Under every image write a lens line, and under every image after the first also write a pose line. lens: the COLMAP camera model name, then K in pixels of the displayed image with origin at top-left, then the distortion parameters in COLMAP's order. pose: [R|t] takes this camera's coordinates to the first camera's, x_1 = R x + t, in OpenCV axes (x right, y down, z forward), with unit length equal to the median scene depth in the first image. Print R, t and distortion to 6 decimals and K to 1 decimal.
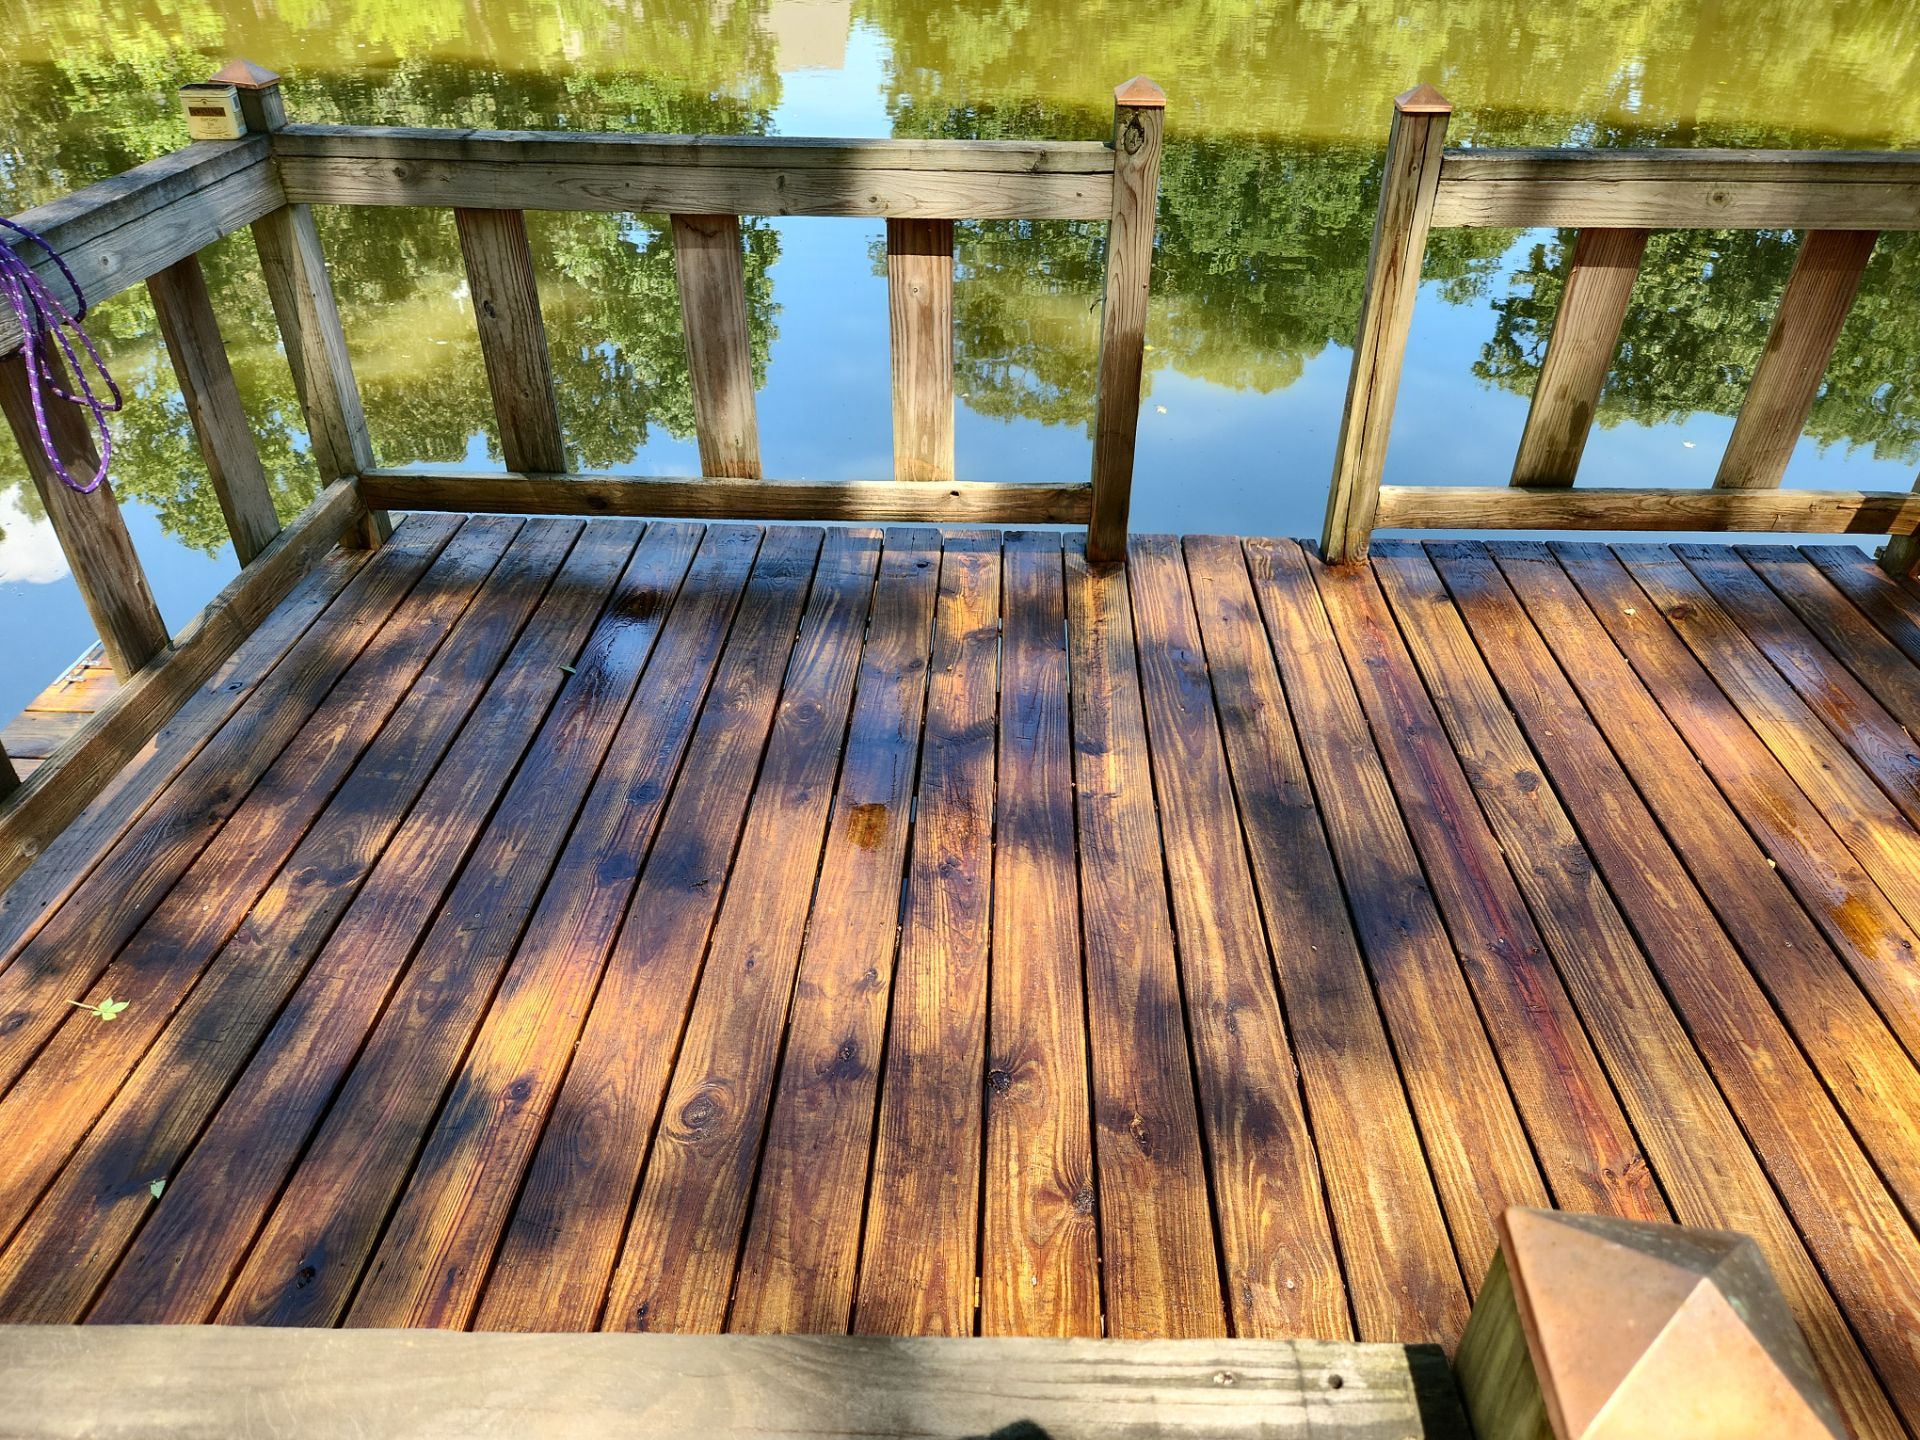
lens RADIAL K [[1452.0, 0, 957.1], [0, 1452.0, 723.5], [0, 0, 1]] dist [0.072439, -0.063515]
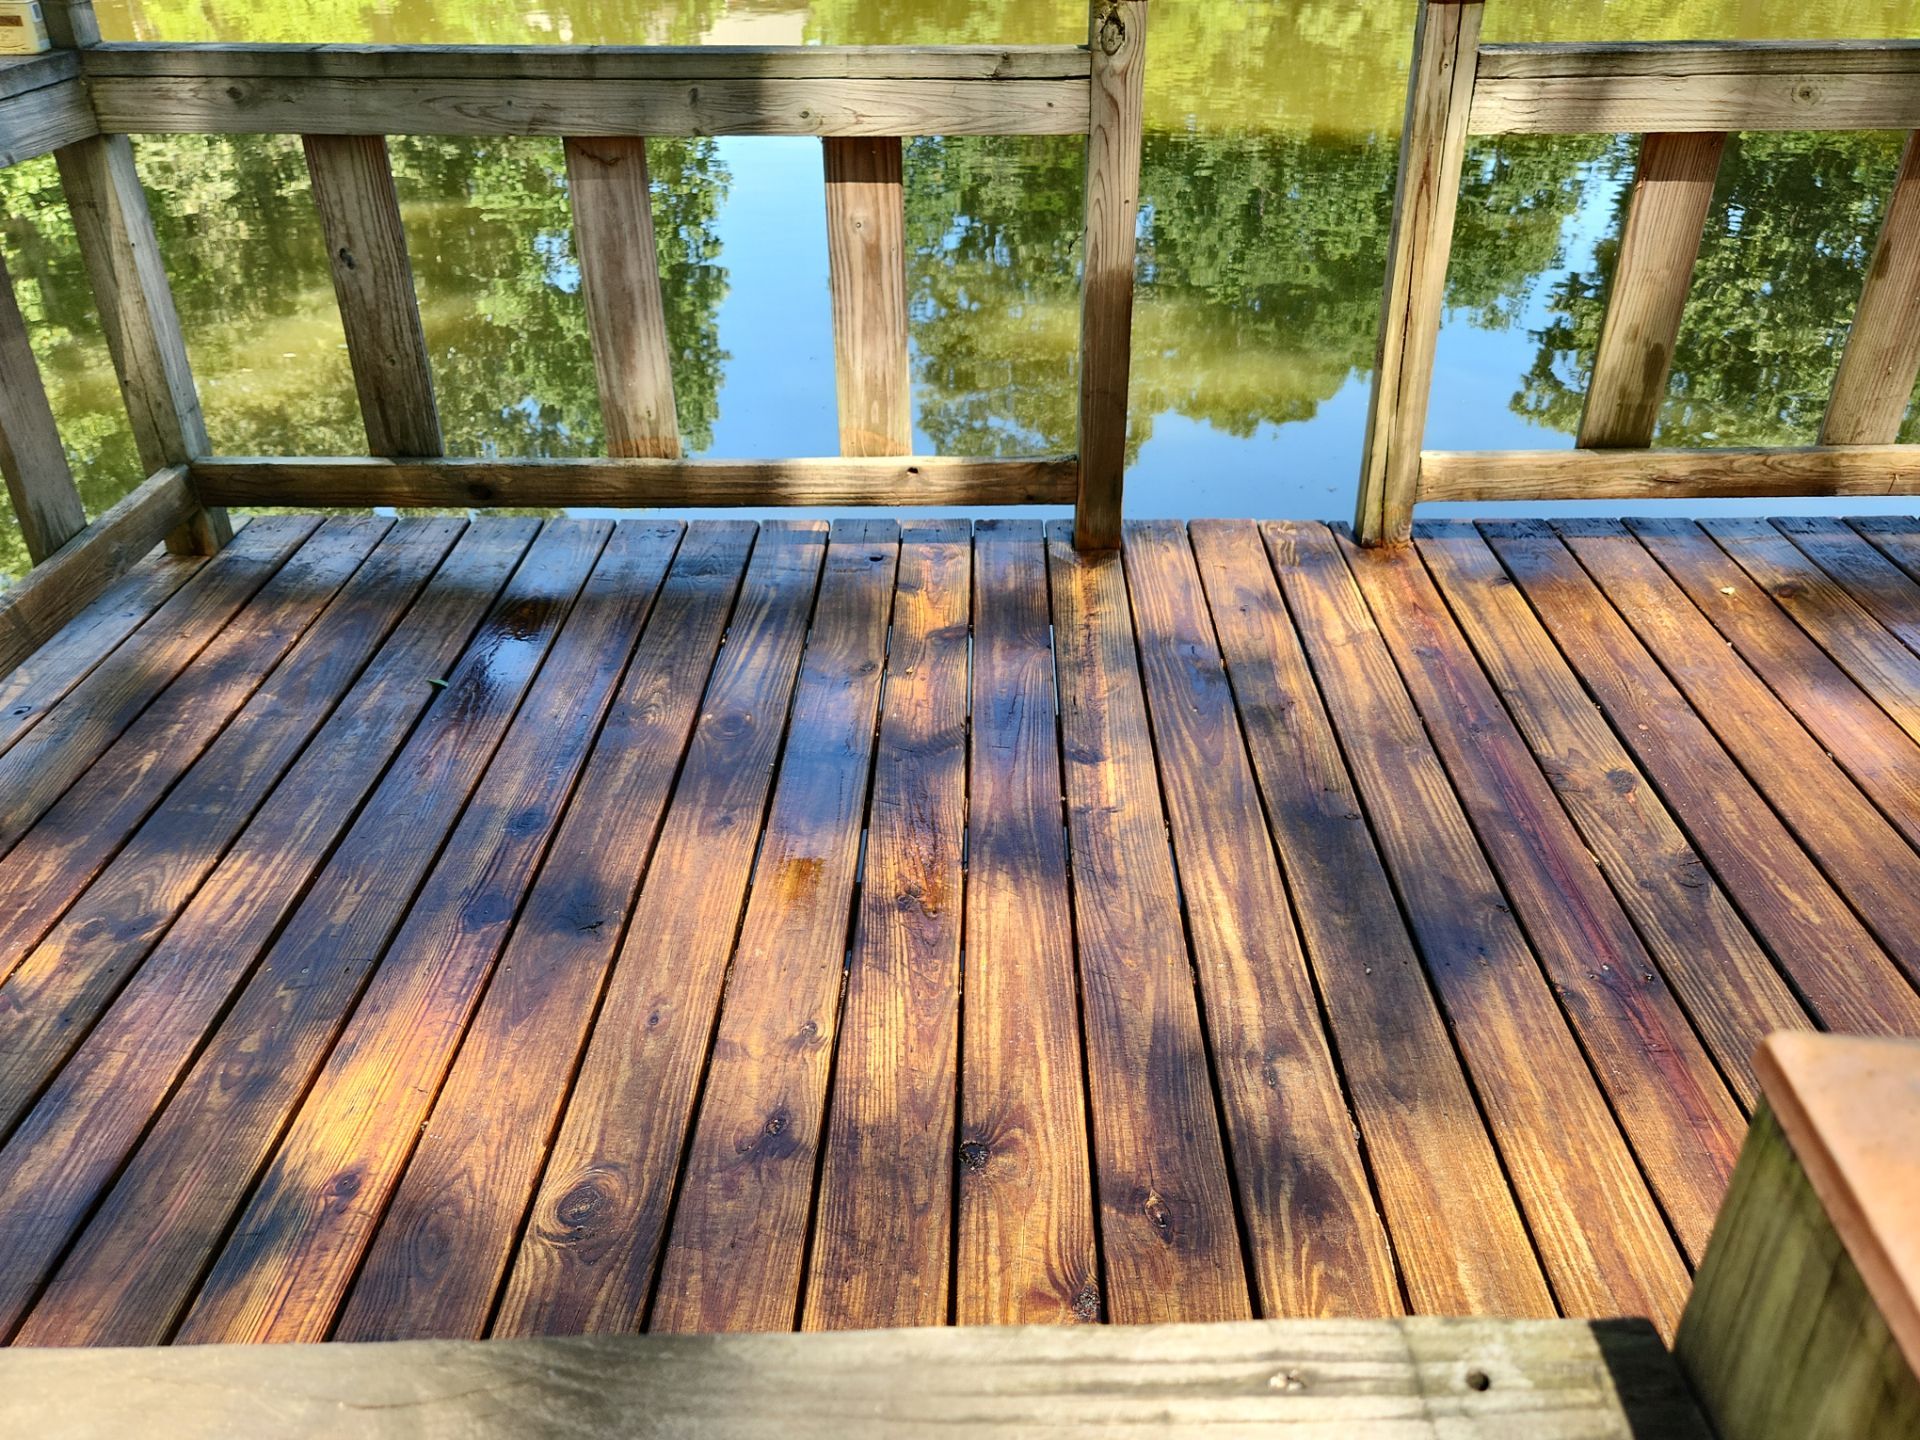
lens RADIAL K [[1628.7, 0, 969.7], [0, 1628.7, 721.2], [0, 0, 1]] dist [0.058455, -0.044655]
pose [[0.999599, -0.023671, 0.015513, 0.015343], [0.024811, 0.996649, -0.077938, 0.068647], [-0.013616, 0.078292, 0.996837, 0.098146]]
